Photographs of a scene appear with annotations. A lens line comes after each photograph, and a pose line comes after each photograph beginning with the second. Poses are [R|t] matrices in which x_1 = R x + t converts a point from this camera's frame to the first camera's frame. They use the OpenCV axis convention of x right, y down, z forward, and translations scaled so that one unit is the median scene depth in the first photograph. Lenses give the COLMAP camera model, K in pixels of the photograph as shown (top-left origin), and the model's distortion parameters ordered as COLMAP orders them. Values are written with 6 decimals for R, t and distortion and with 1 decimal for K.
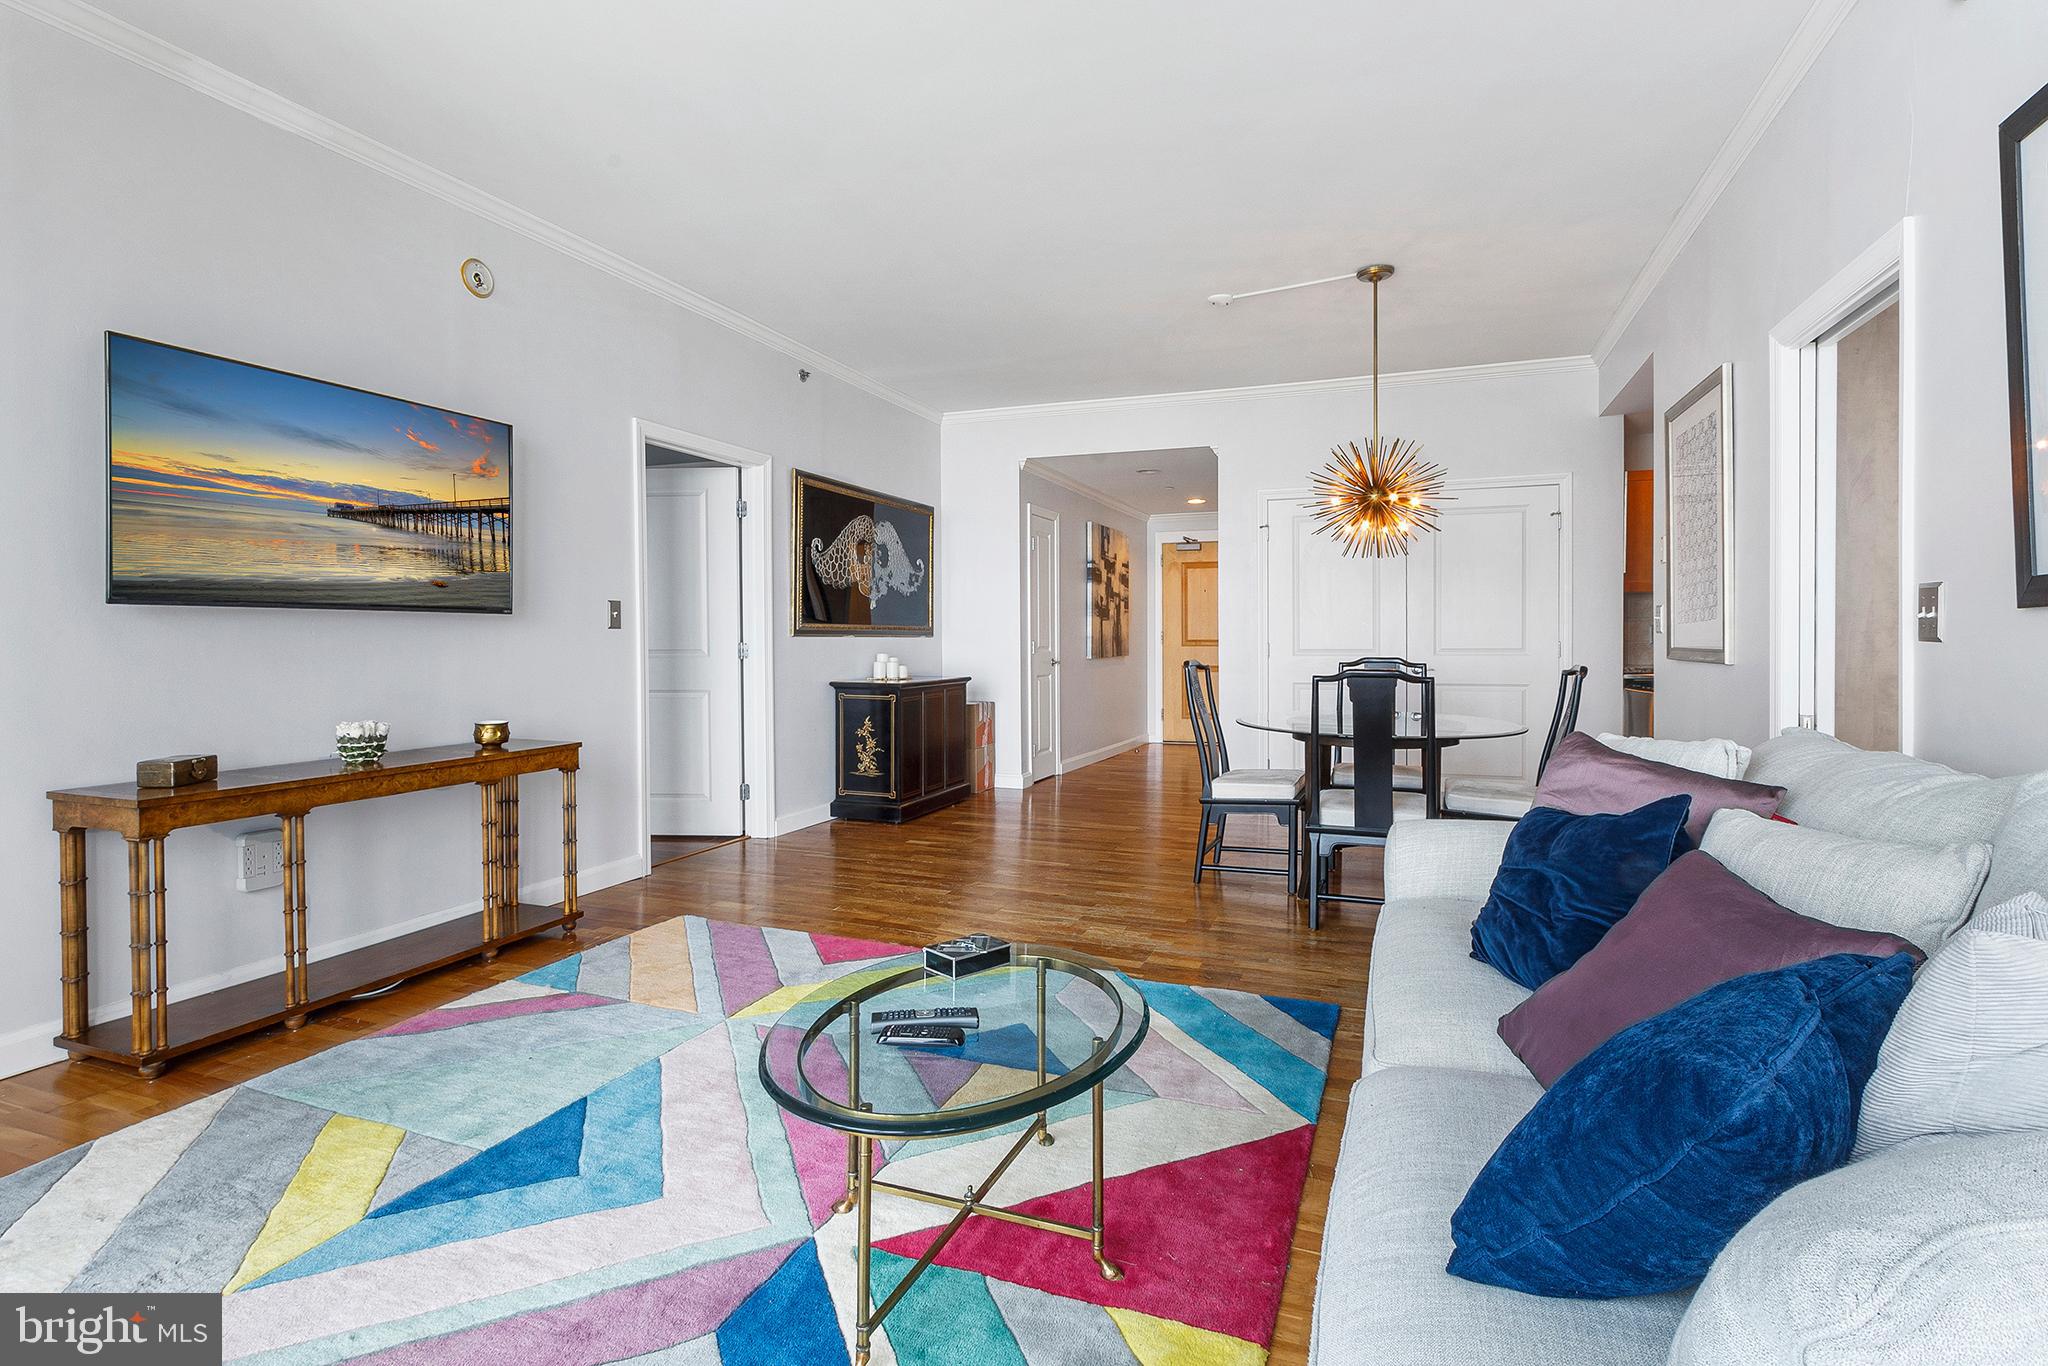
lens RADIAL K [[985.8, 0, 1051.2], [0, 985.8, 664.1], [0, 0, 1]] dist [0.000851, -0.000057]
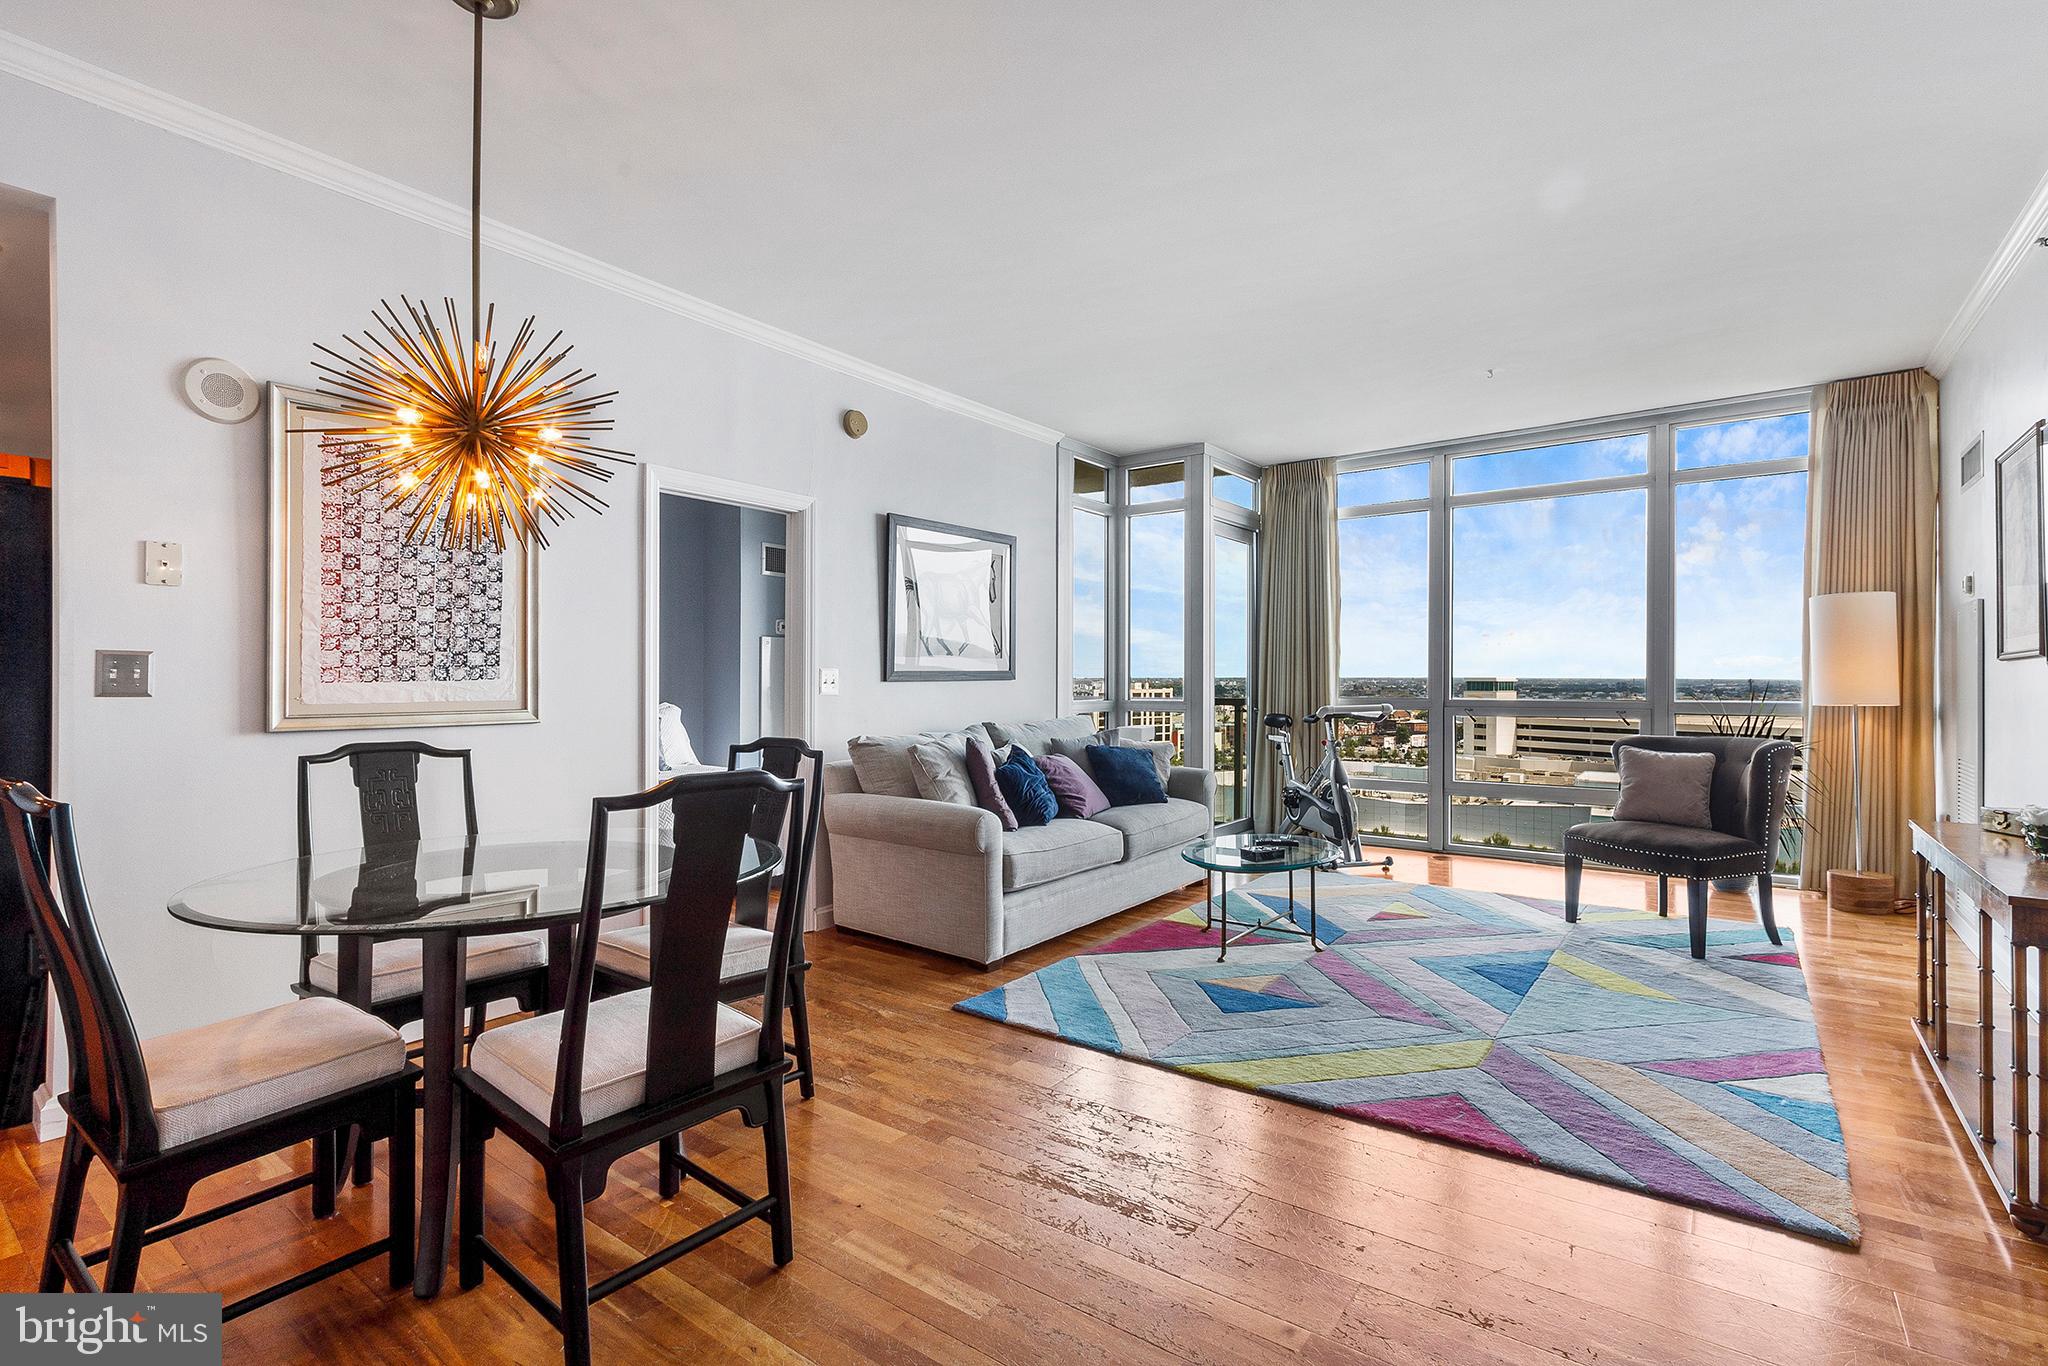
lens RADIAL K [[941.5, 0, 1023.9], [0, 941.5, 678.9], [0, 0, 1]] dist [0.003249, 0.000426]
pose [[-0.957455, 0.001060, 0.288582, -0.060794], [0.008915, 0.999625, 0.025908, -0.038769], [-0.288446, 0.027378, -0.957105, 1.052367]]
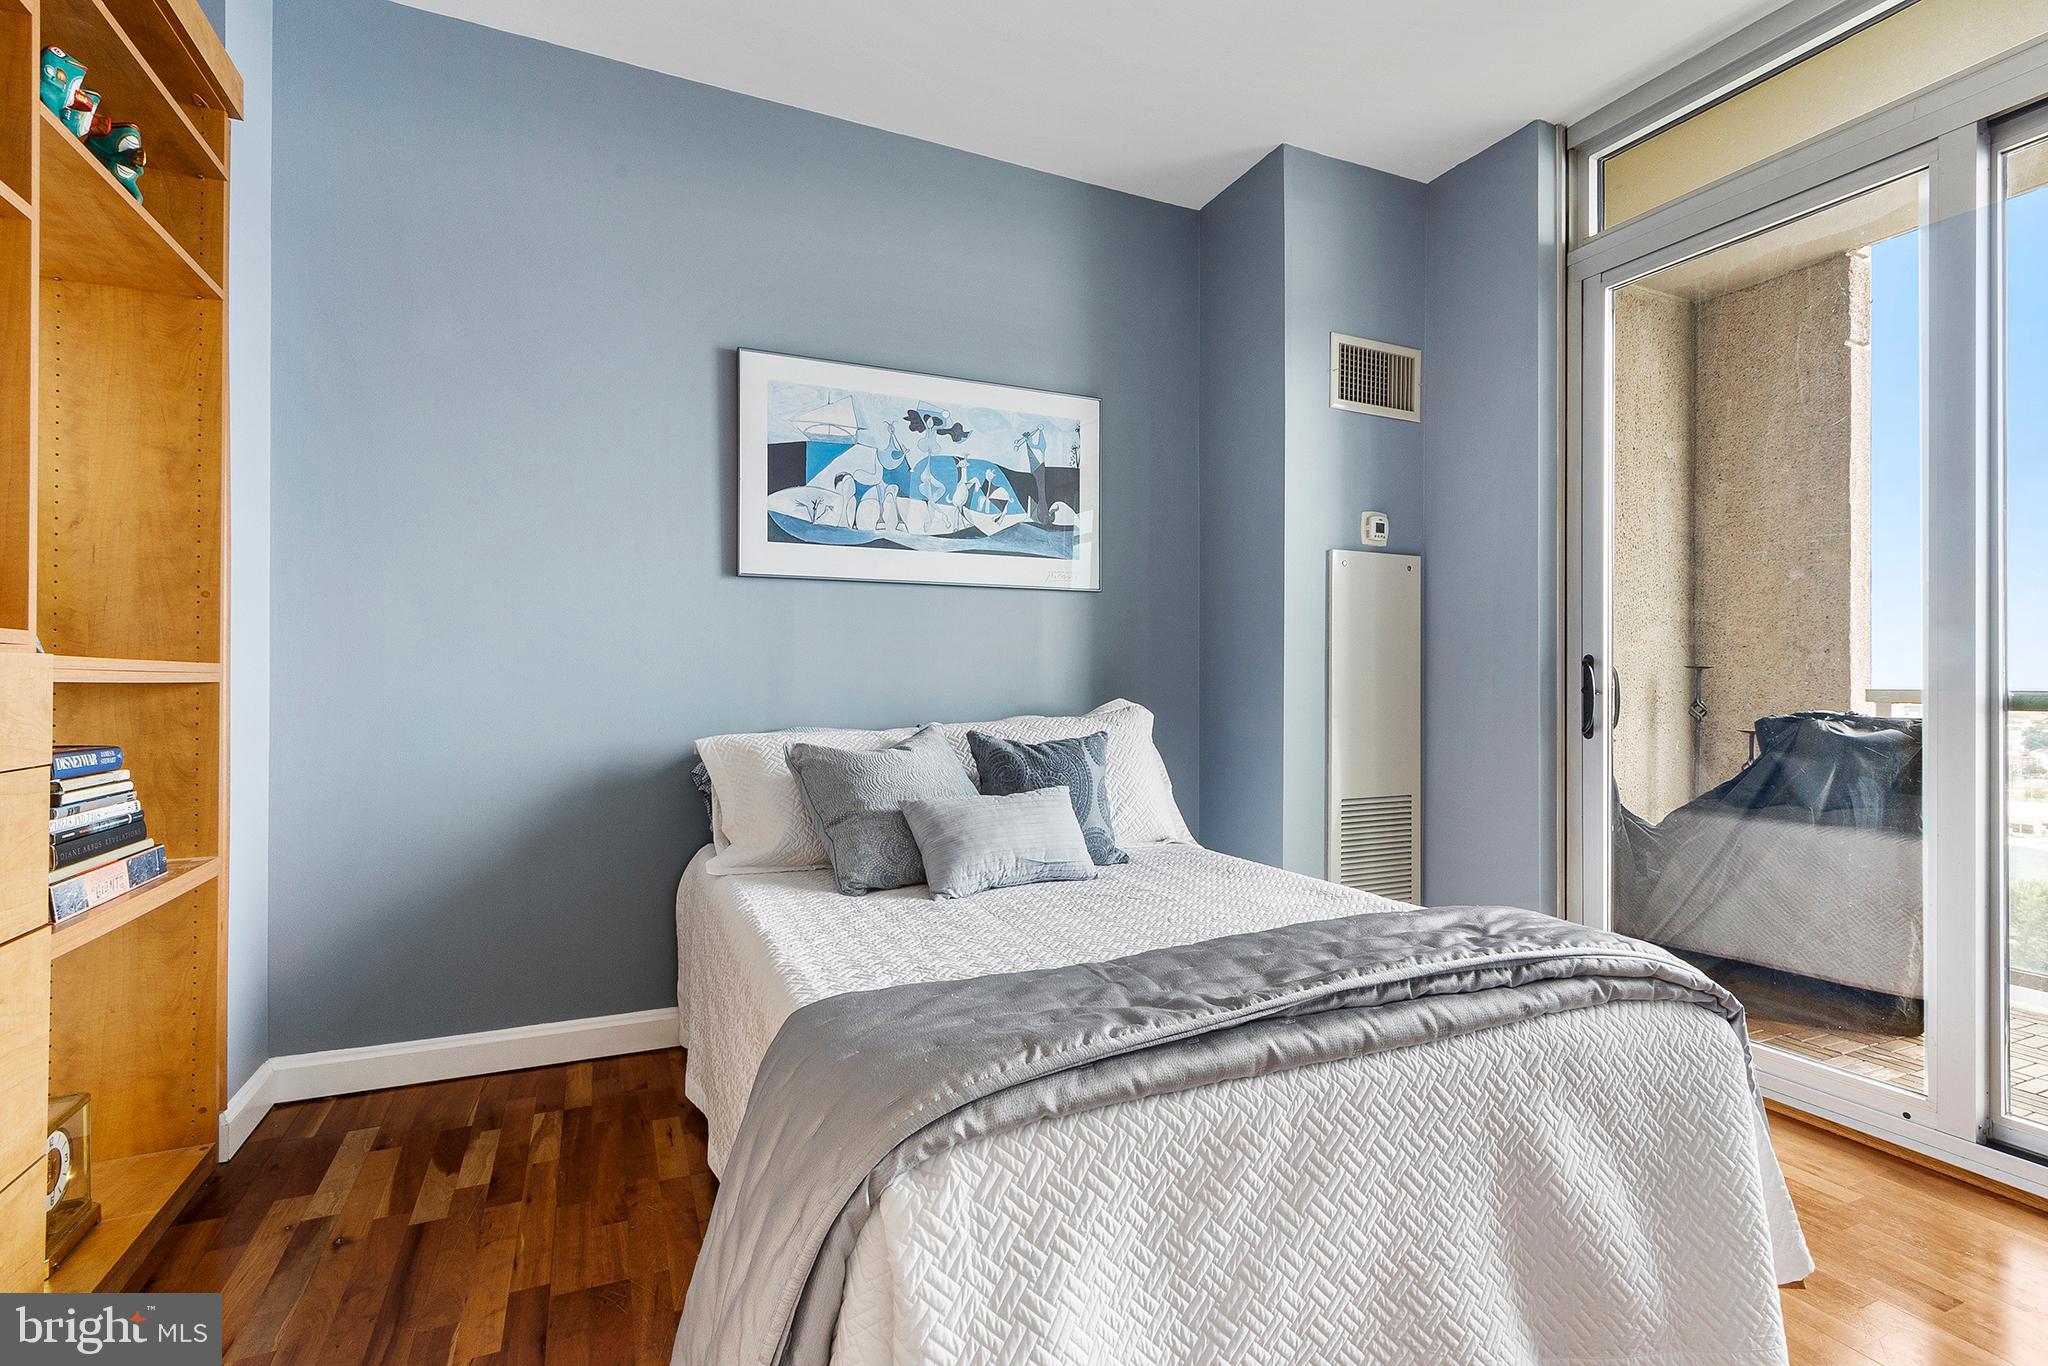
lens RADIAL K [[941.5, 0, 1023.9], [0, 941.5, 678.9], [0, 0, 1]] dist [0.003249, 0.000426]
pose [[-0.702996, 0.006177, 0.711167, 0.356666], [0.017876, 0.999800, 0.008987, -0.001216], [-0.710969, 0.019031, -0.702965, 0.484275]]
